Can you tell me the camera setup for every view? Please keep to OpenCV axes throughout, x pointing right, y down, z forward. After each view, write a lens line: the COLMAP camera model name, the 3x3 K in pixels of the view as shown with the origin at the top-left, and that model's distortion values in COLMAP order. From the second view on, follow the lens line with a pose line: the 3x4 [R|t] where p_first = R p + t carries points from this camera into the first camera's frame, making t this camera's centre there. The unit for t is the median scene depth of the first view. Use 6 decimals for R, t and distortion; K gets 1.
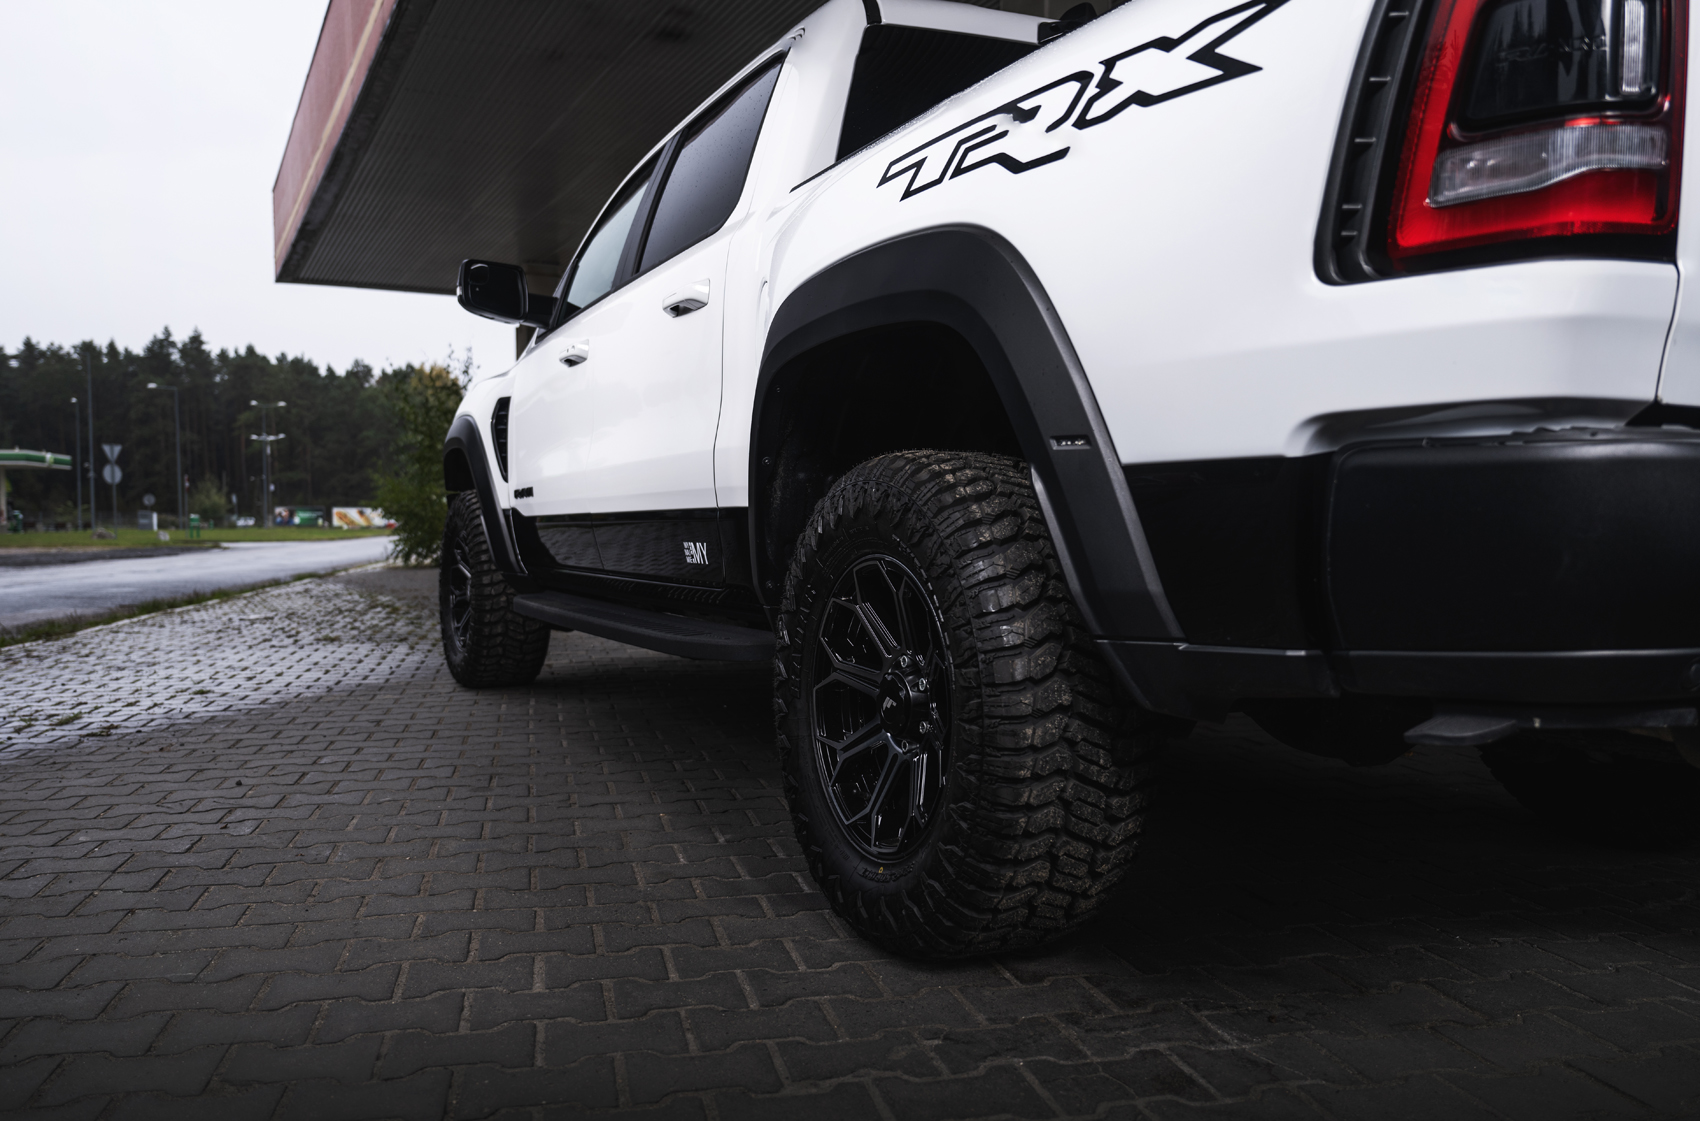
lens RADIAL K [[1301.6, 0, 850.0], [0, 1301.6, 560.5], [0, 0, 1]] dist [0.003054, 0.001351]
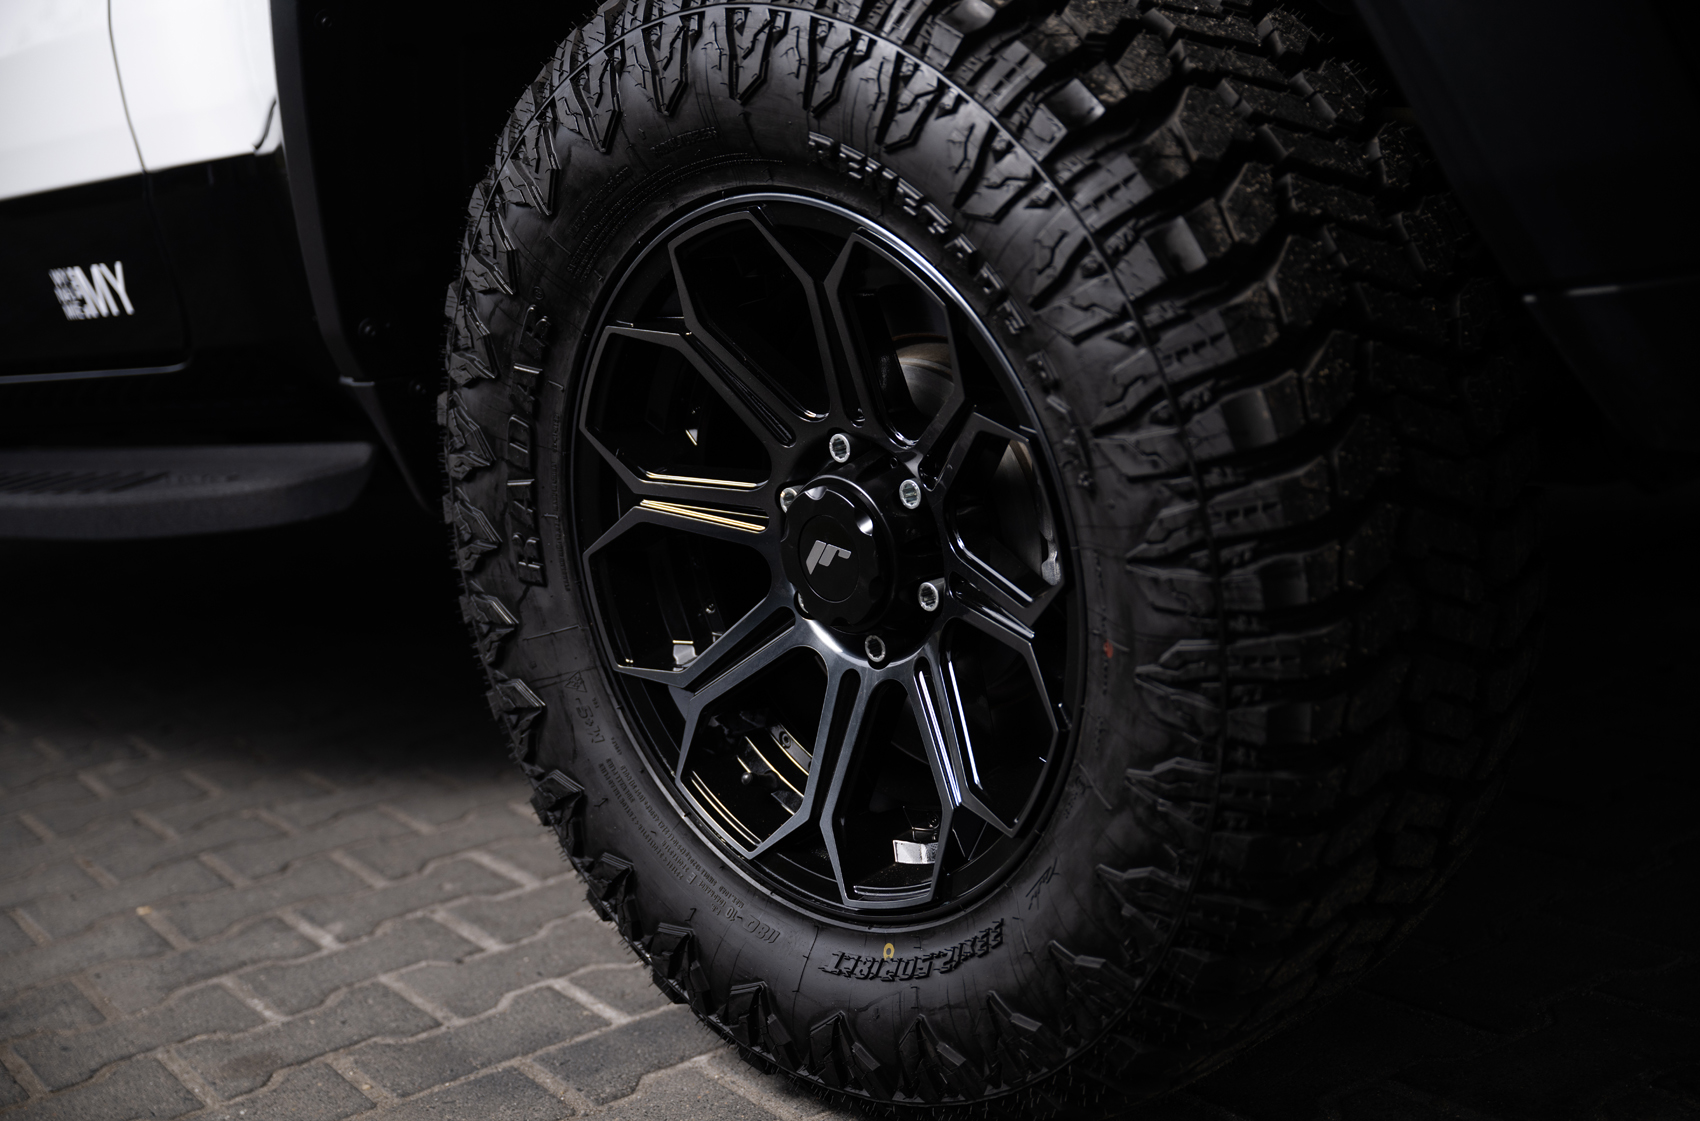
lens RADIAL K [[2358.4, 0, 850.0], [0, 2358.4, 560.5], [0, 0, 1]] dist [0.031794, -0.015812]
pose [[0.944007, -0.188164, 0.271006, -0.180858], [0.151132, 0.976795, 0.151760, -0.000085], [-0.293273, -0.102305, 0.950539, 0.323644]]
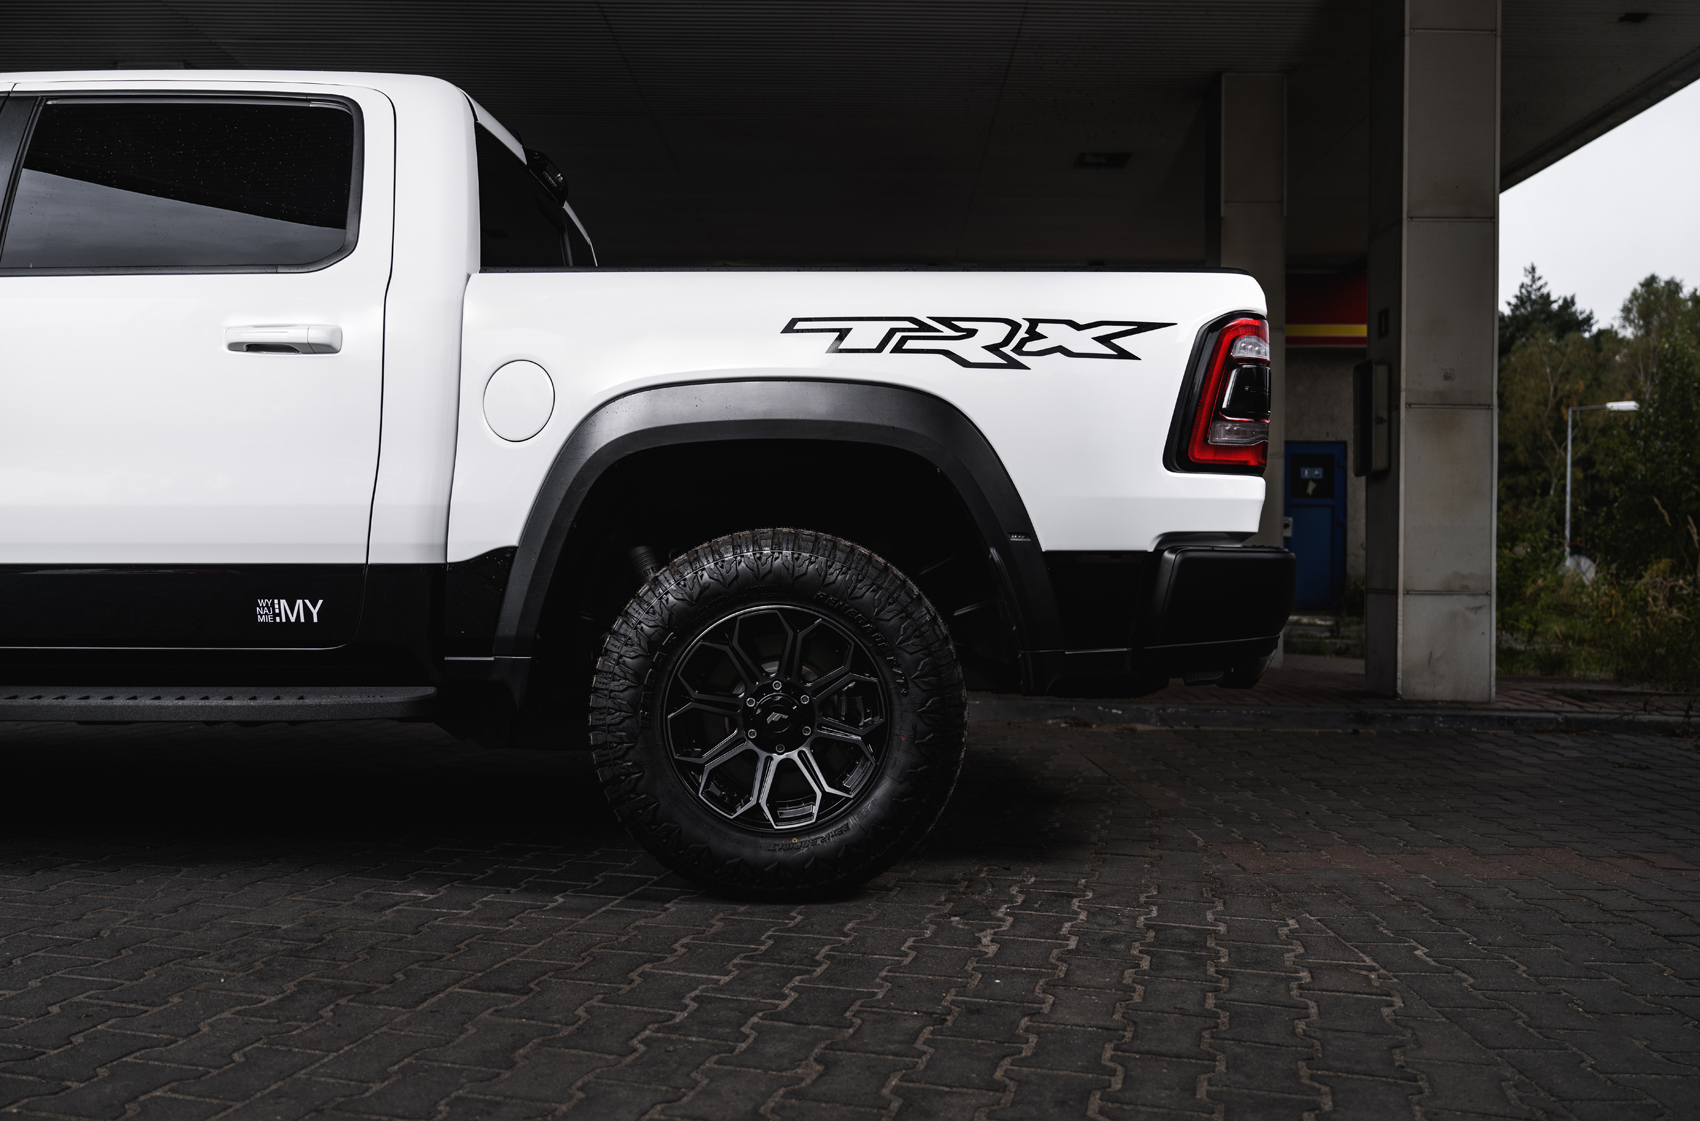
lens RADIAL K [[1360.4, 0, 850.0], [0, 1360.4, 560.5], [0, 0, 1]] dist [0.005552, 0.001004]
pose [[0.466447, 0.009854, 0.884494, -1.288449], [0.018884, 0.999599, -0.021096, -0.021923], [-0.884348, 0.026543, 0.466073, 0.310919]]
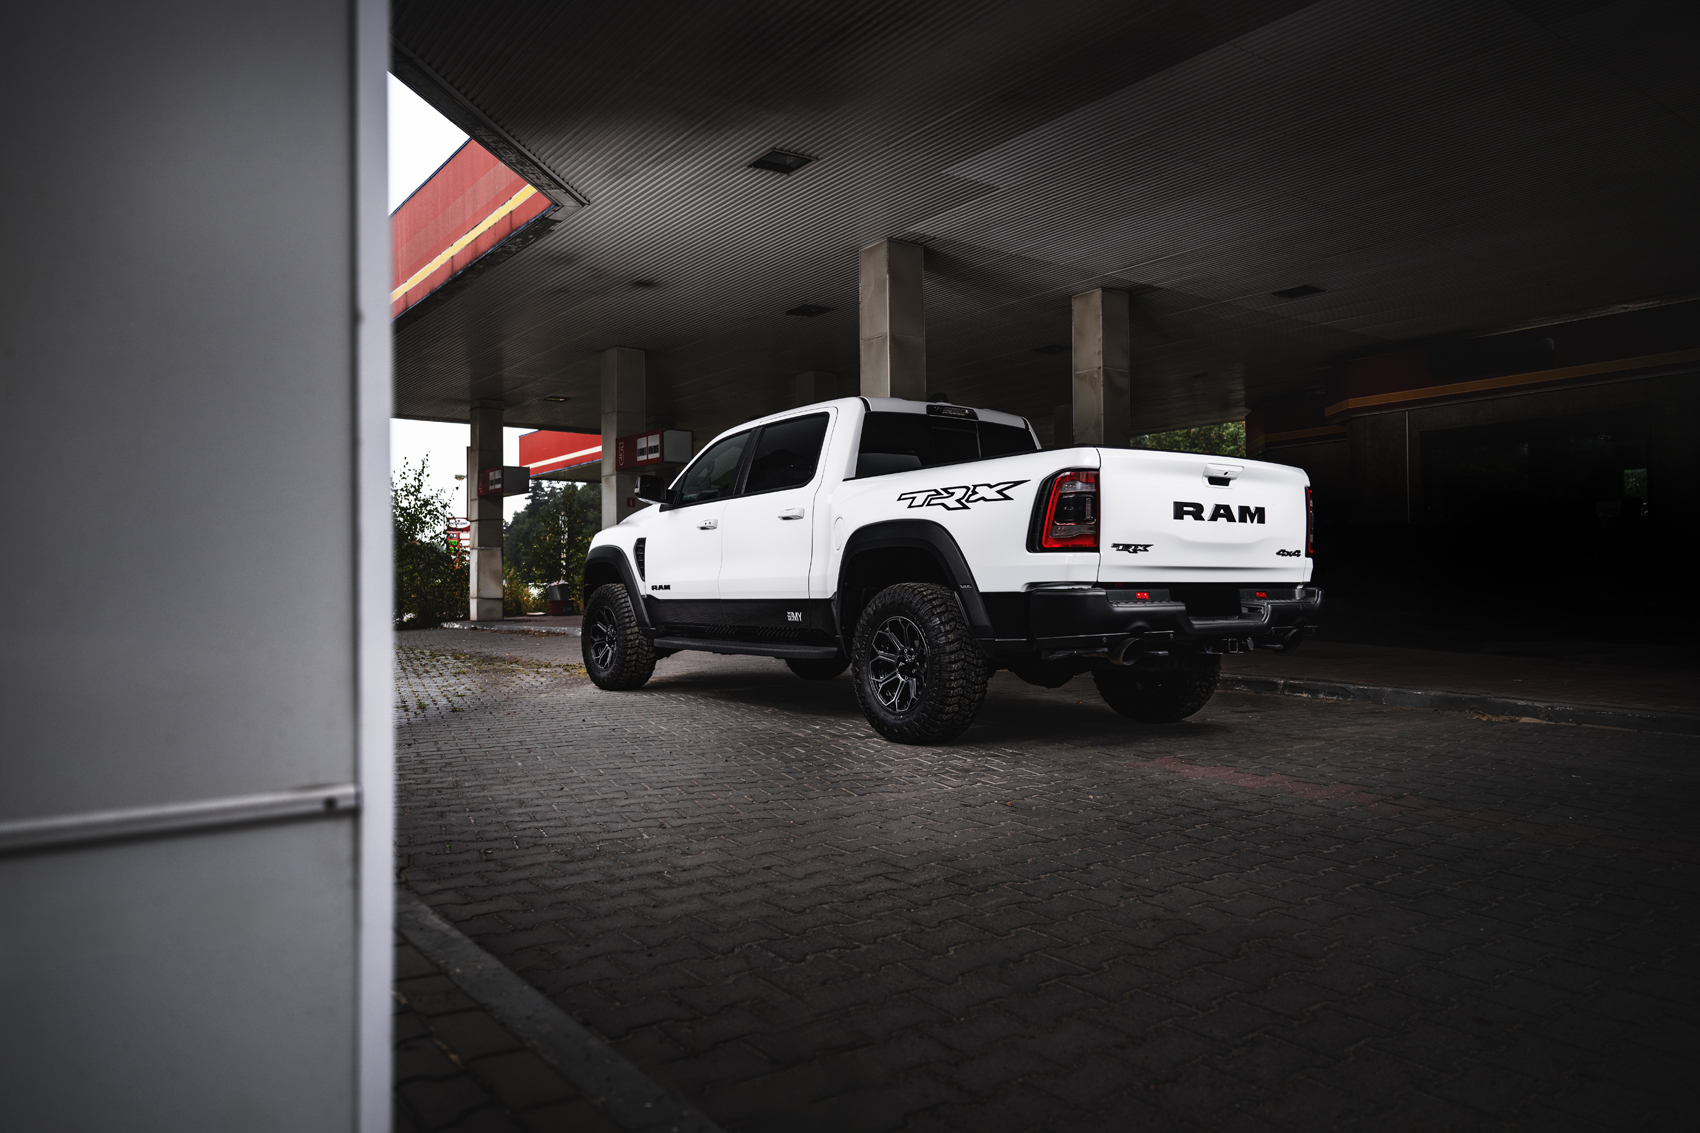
lens RADIAL K [[1104.5, 0, 850.0], [0, 1104.5, 566.5], [0, 0, 1]] dist [0.001094, 0.000096]
pose [[0.987489, -0.003393, 0.157652, -0.561223], [0.011106, 0.998782, -0.048072, 0.002094], [-0.157297, 0.049221, 0.986324, -1.769817]]
